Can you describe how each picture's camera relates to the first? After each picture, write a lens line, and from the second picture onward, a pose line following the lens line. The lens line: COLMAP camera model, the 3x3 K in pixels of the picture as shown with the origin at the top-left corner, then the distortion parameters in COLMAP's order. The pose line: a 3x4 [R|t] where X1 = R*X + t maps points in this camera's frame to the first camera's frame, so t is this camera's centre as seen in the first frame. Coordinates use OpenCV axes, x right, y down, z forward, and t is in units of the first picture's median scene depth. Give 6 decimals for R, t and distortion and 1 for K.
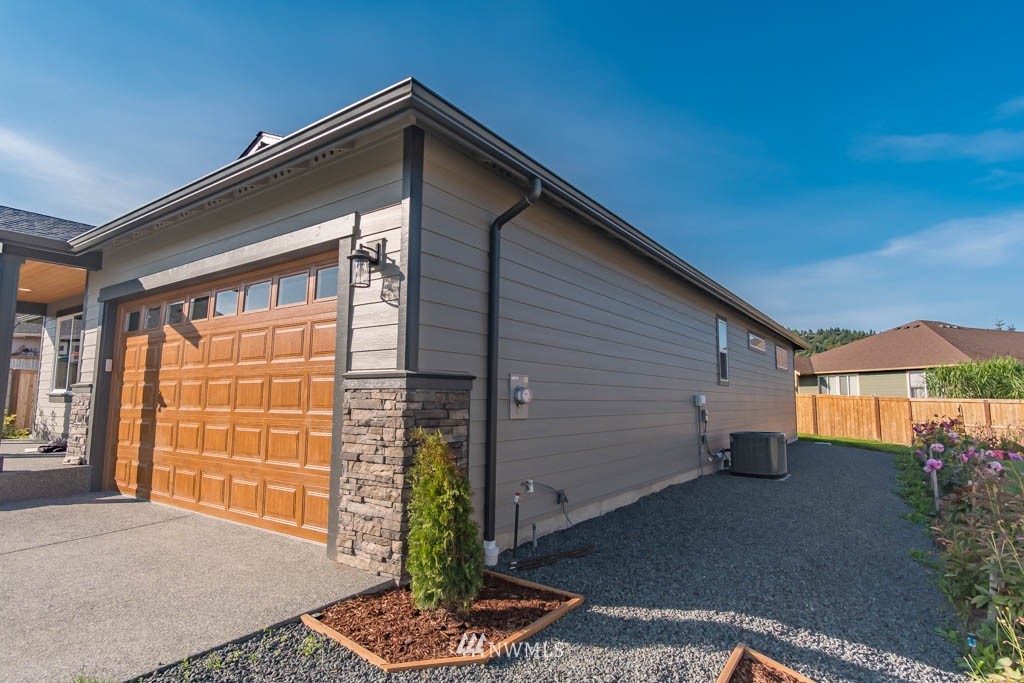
lens RADIAL K [[538.3, 0, 517.9], [0, 538.3, 342.5], [0, 0, 1]] dist [0.001065, 0.000016]
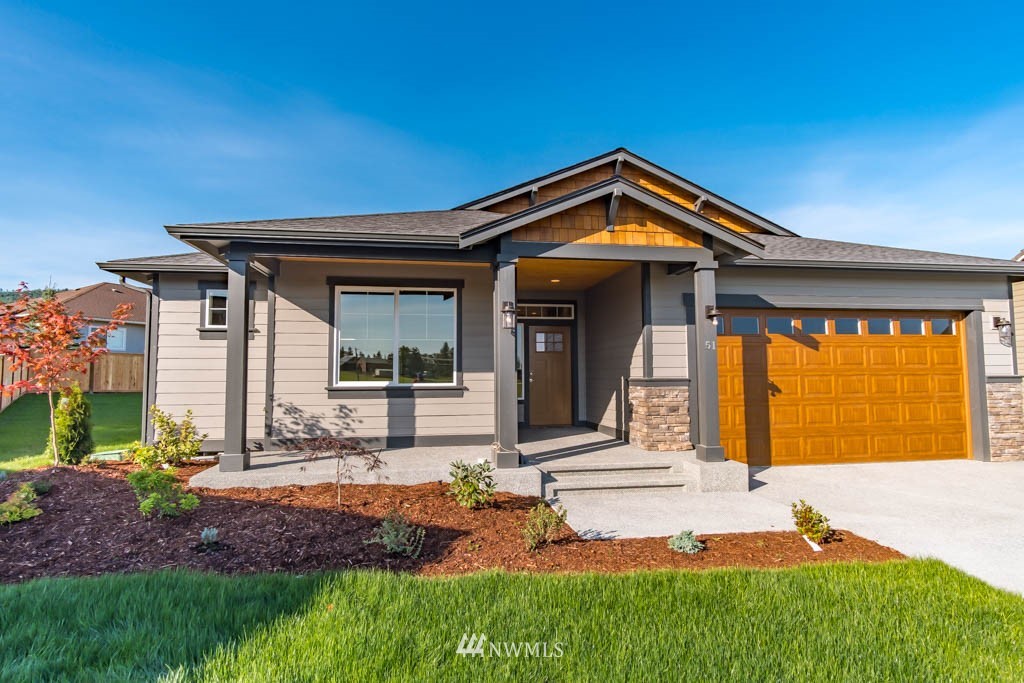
lens RADIAL K [[538.3, 0, 516.1], [0, 538.3, 337.3], [0, 0, 1]] dist [0.001065, 0.000016]
pose [[0.722064, 0.038221, 0.690770, -1.365955], [-0.062985, 0.997958, 0.010621, 0.000163], [-0.688954, -0.051177, 0.722997, 0.322515]]
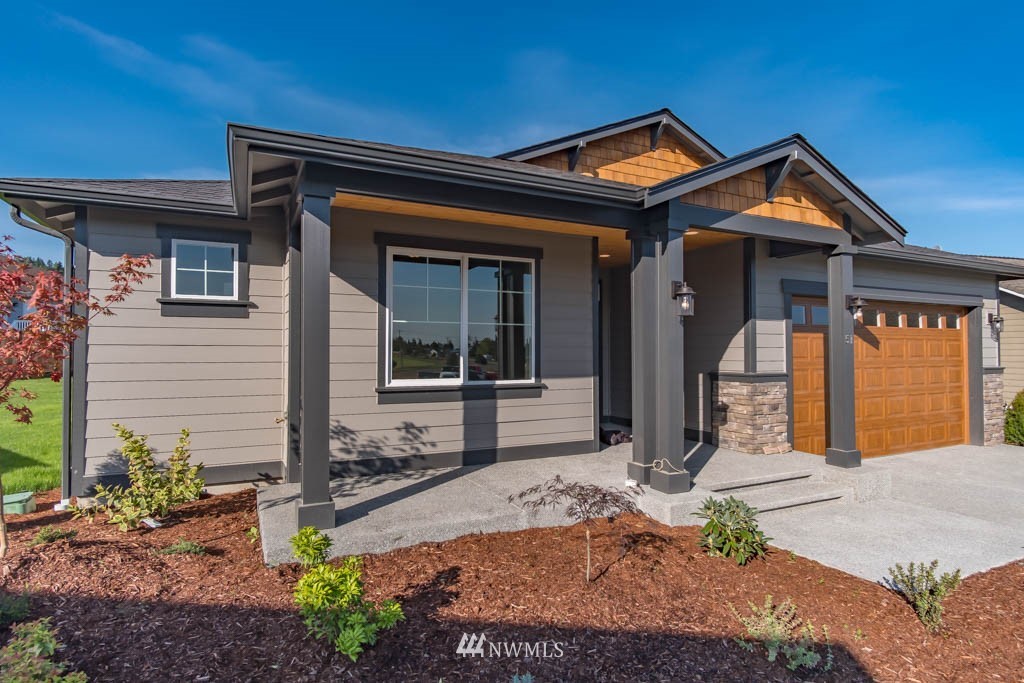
lens RADIAL K [[538.3, 0, 510.6], [0, 538.3, 343.9], [0, 0, 1]] dist [0.001065, 0.000016]
pose [[0.490246, 0.003237, 0.871578, -1.451658], [-0.091978, 0.994601, 0.048042, 0.014058], [-0.866718, -0.103718, 0.487897, 0.712981]]
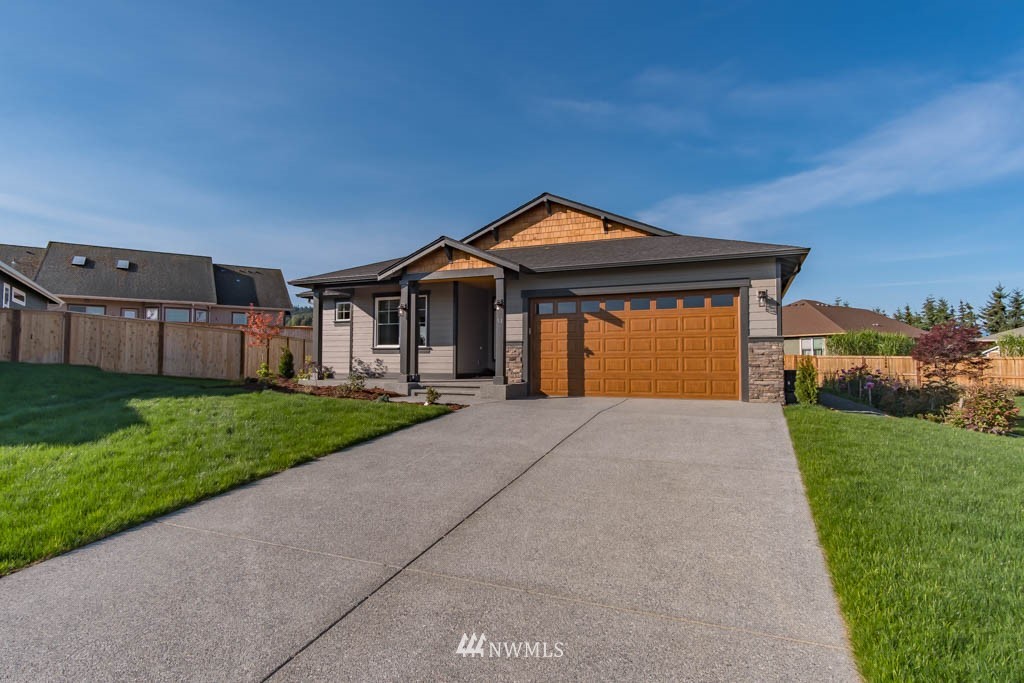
lens RADIAL K [[538.3, 0, 505.3], [0, 538.3, 342.0], [0, 0, 1]] dist [0.001065, 0.000016]
pose [[0.980547, 0.005136, 0.196217, -0.911321], [-0.017884, 0.997837, 0.063251, -0.030031], [-0.195468, -0.065530, 0.978518, -0.645791]]
